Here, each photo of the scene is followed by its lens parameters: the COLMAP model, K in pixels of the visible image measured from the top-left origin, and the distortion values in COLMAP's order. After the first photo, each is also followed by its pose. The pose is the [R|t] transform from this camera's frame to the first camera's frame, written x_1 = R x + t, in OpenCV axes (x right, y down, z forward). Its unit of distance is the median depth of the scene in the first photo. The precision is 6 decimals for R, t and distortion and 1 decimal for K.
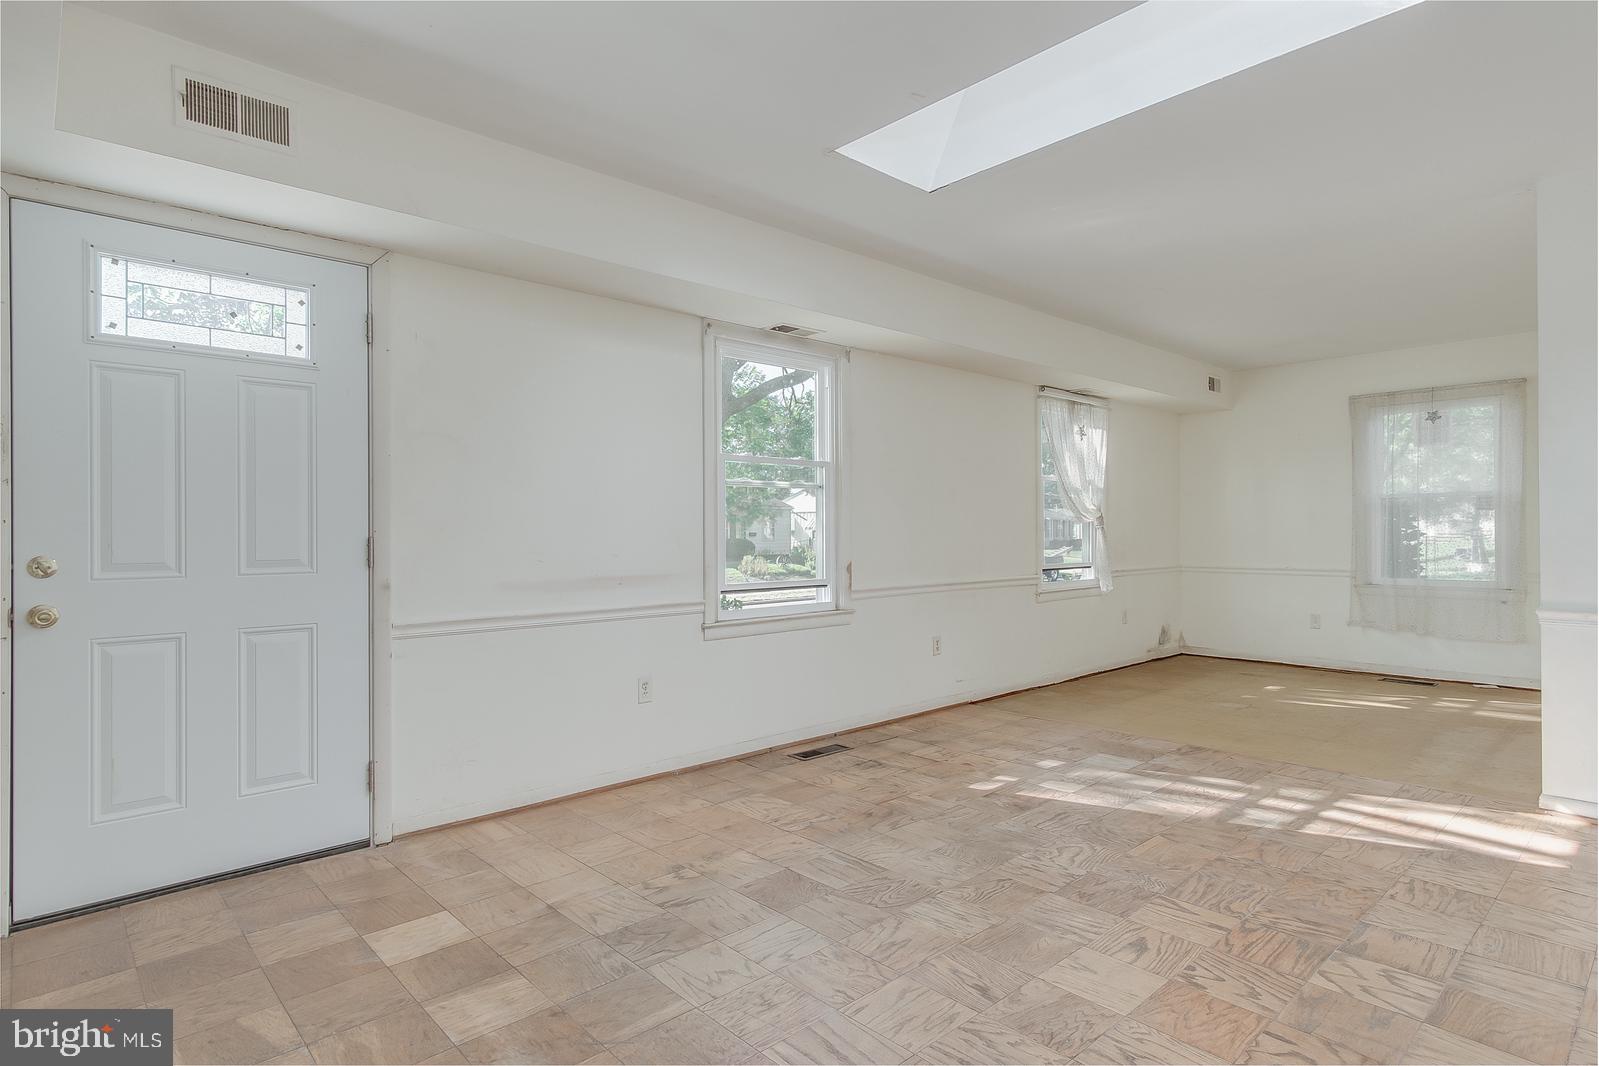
lens RADIAL K [[855.1, 0, 803.4], [0, 855.1, 519.9], [0, 0, 1]] dist [0.002937, 0.001541]
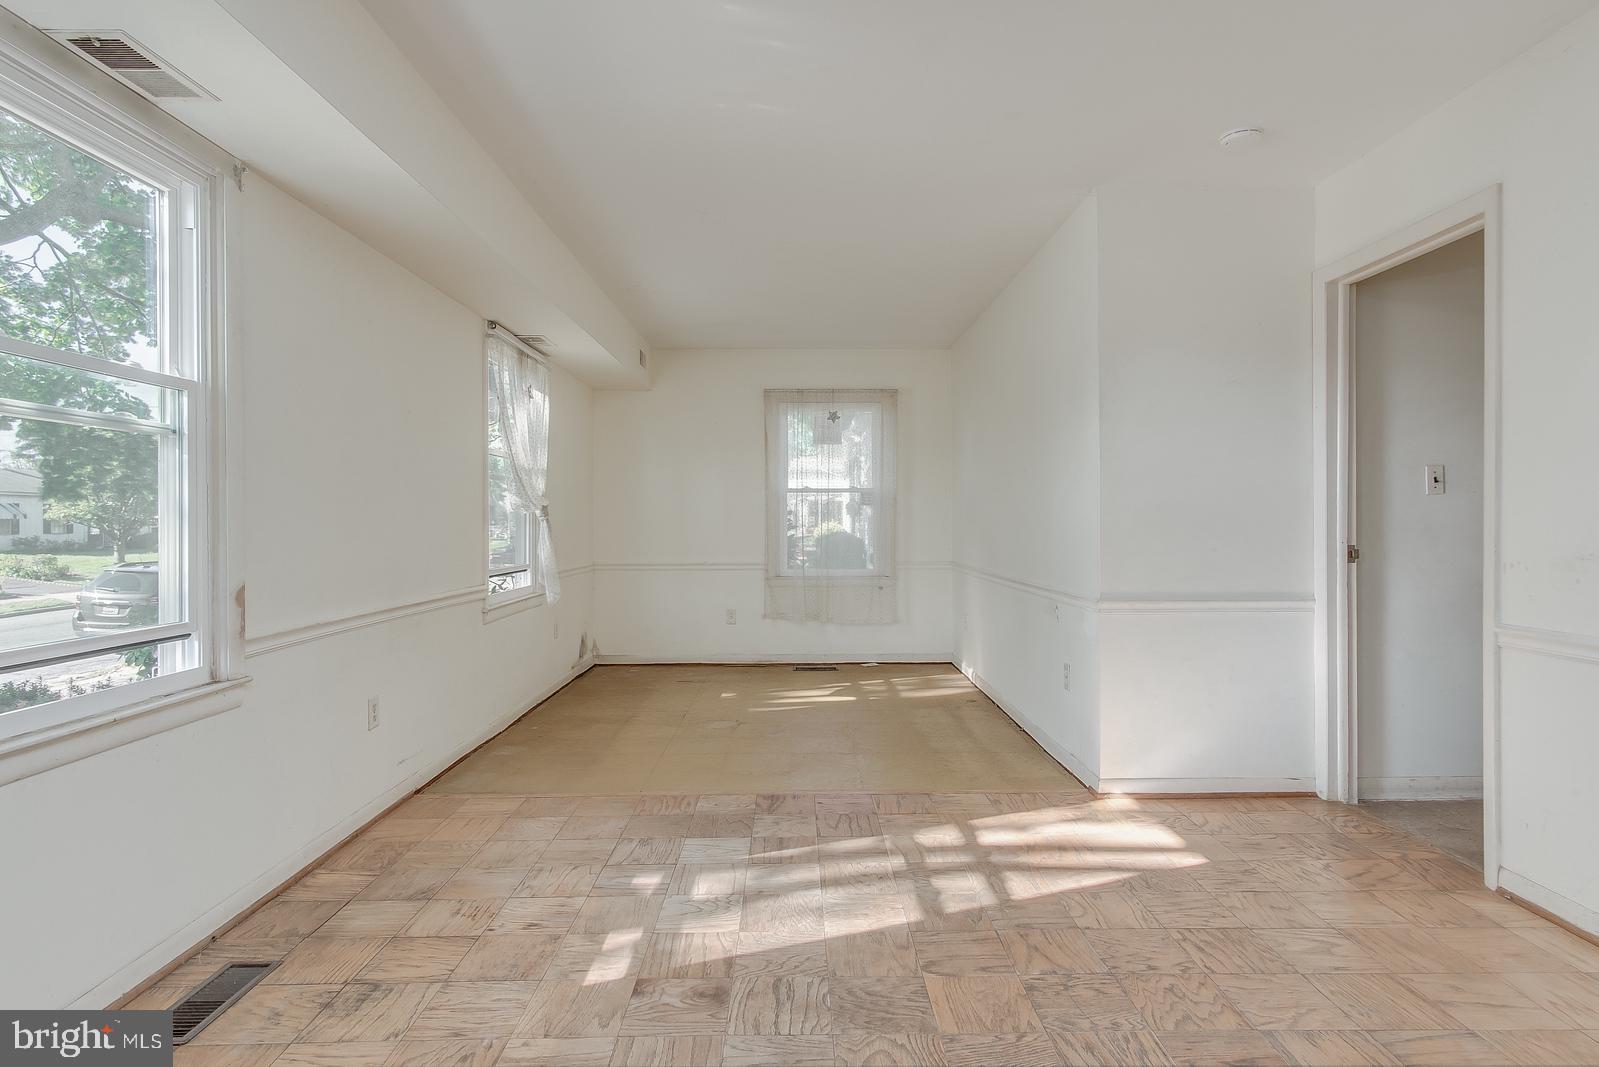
lens RADIAL K [[855.1, 0, 803.4], [0, 855.1, 520.4], [0, 0, 1]] dist [0.002937, 0.001541]
pose [[0.665887, 0.004137, 0.746041, -0.107227], [-0.010997, 0.999930, 0.004271, 0.005680], [-0.745971, -0.011048, 0.665886, 0.428159]]
